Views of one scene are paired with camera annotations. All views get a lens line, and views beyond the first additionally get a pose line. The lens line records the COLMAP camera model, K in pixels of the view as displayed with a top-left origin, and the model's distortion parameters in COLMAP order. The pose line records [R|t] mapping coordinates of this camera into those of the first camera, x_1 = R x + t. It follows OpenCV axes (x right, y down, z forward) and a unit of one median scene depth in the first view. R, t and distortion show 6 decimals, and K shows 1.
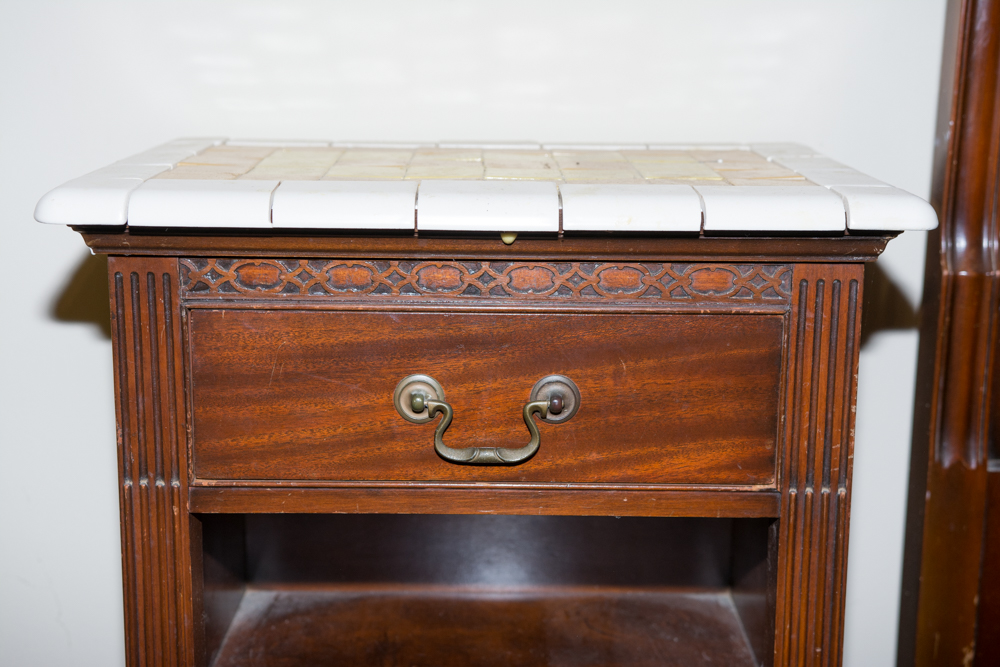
lens RADIAL K [[1454.8, 0, 500.0], [0, 1454.8, 333.5], [0, 0, 1]] dist [0.114041, 0.030996]
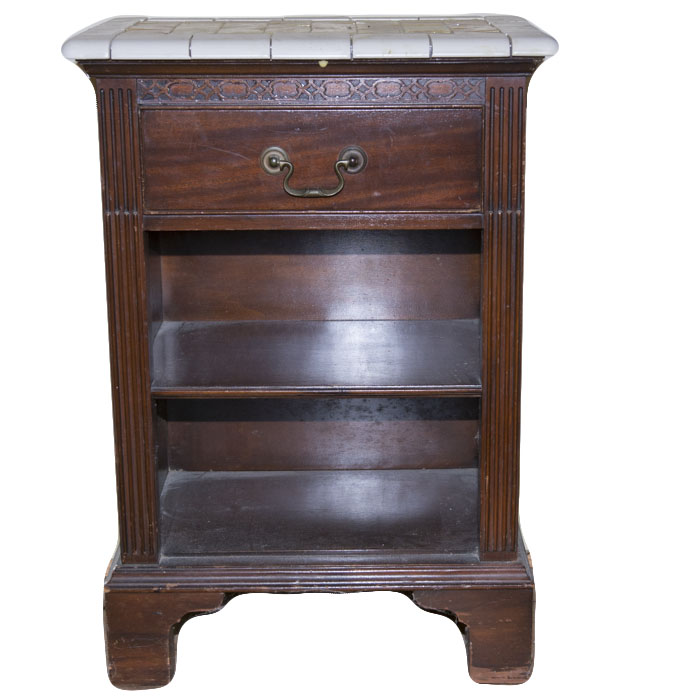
lens RADIAL K [[1569.3, 0, 350.0], [0, 1569.3, 350.0], [0, 0, 1]] dist [0.022187, 0.681514]
pose [[0.999883, -0.014029, -0.006165, 0.042943], [0.014338, 0.998480, 0.053224, 0.171115], [0.005409, -0.053306, 0.998564, -0.880027]]
